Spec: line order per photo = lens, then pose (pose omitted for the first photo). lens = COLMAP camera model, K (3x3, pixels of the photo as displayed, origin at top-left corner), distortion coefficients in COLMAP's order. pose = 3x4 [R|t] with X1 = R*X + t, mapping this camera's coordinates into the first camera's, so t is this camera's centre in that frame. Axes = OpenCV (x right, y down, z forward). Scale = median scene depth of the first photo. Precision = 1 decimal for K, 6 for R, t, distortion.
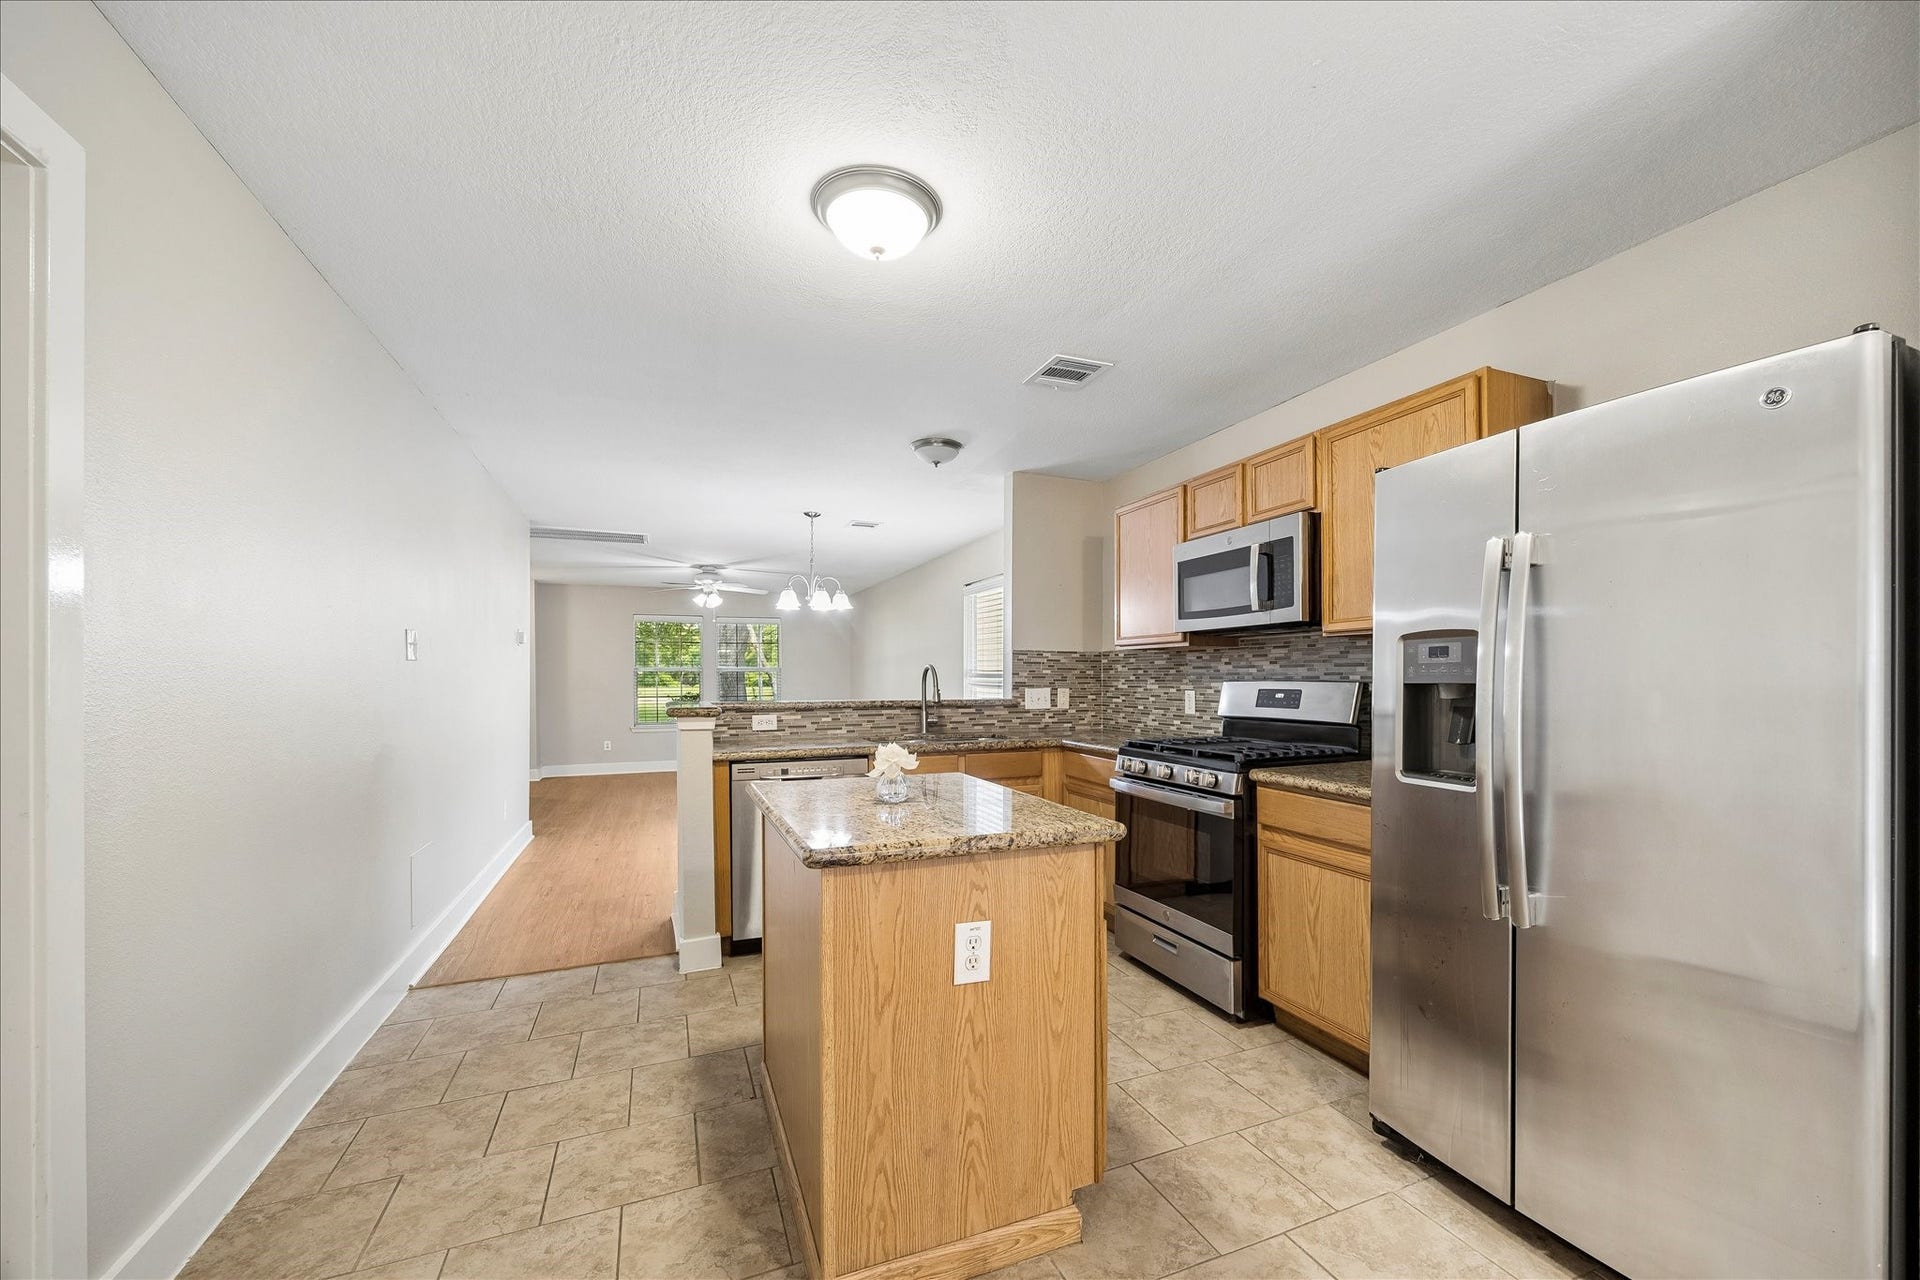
lens RADIAL K [[747.4, 0, 964.8], [0, 747.4, 677.0], [0, 0, 1]] dist [-0.000429, 0.000003]
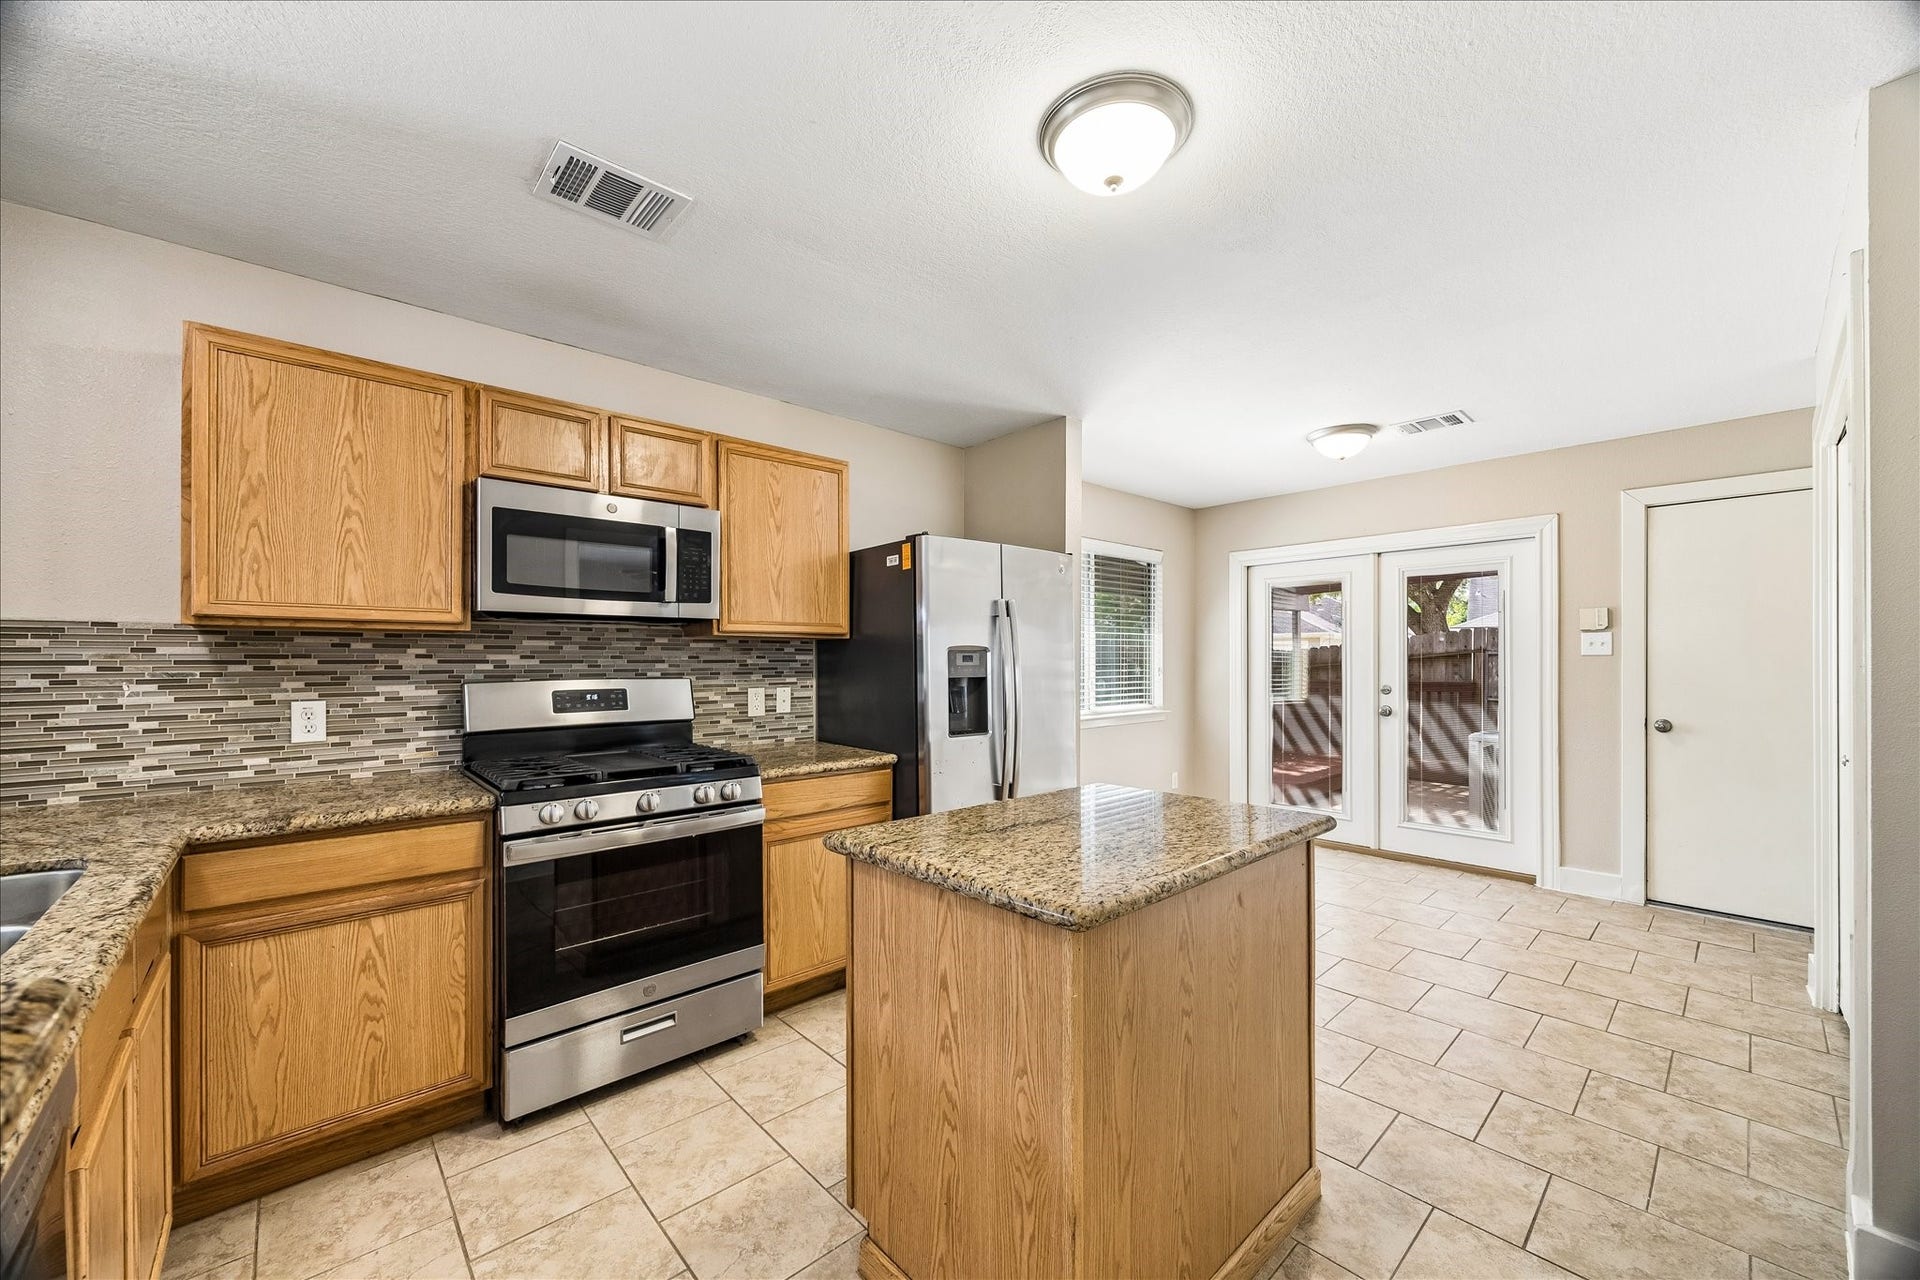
lens RADIAL K [[756.1, 0, 958.0], [0, 756.1, 652.8], [0, 0, 1]] dist [0.000955, 0.000309]
pose [[-0.353452, 0.007954, 0.935419, -0.474473], [-0.000217, 0.999963, -0.008584, -0.016086], [-0.935453, -0.003237, -0.353437, 0.815357]]
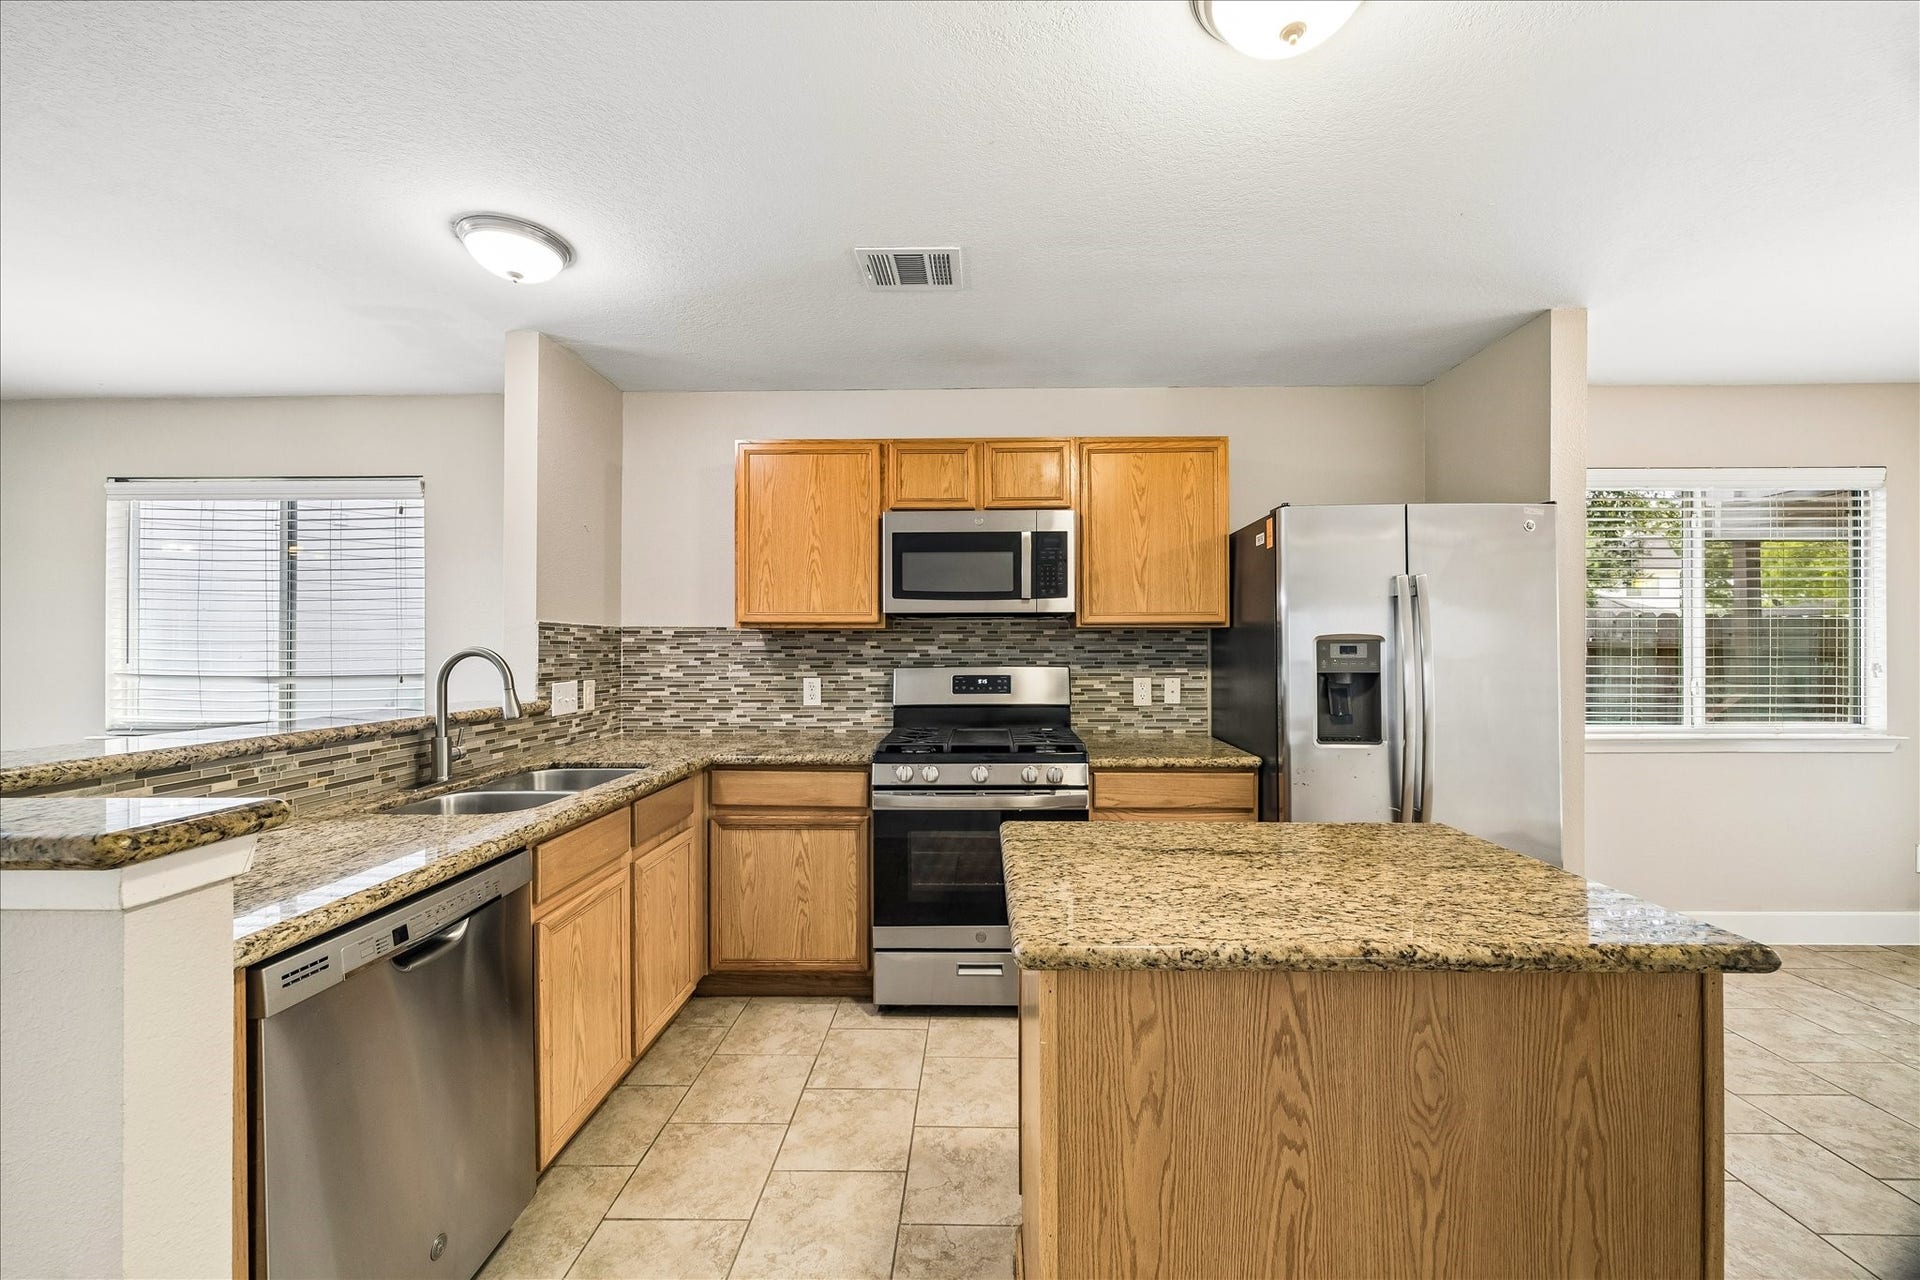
lens RADIAL K [[745.4, 0, 960.0], [0, 745.4, 640.0], [0, 0, 1]] dist [-0.000983, 0.000039]
pose [[0.403133, 0.005711, 0.915124, -0.456781], [0.000539, 0.999979, -0.006478, -0.021784], [-0.915141, 0.003105, 0.403121, 0.554526]]
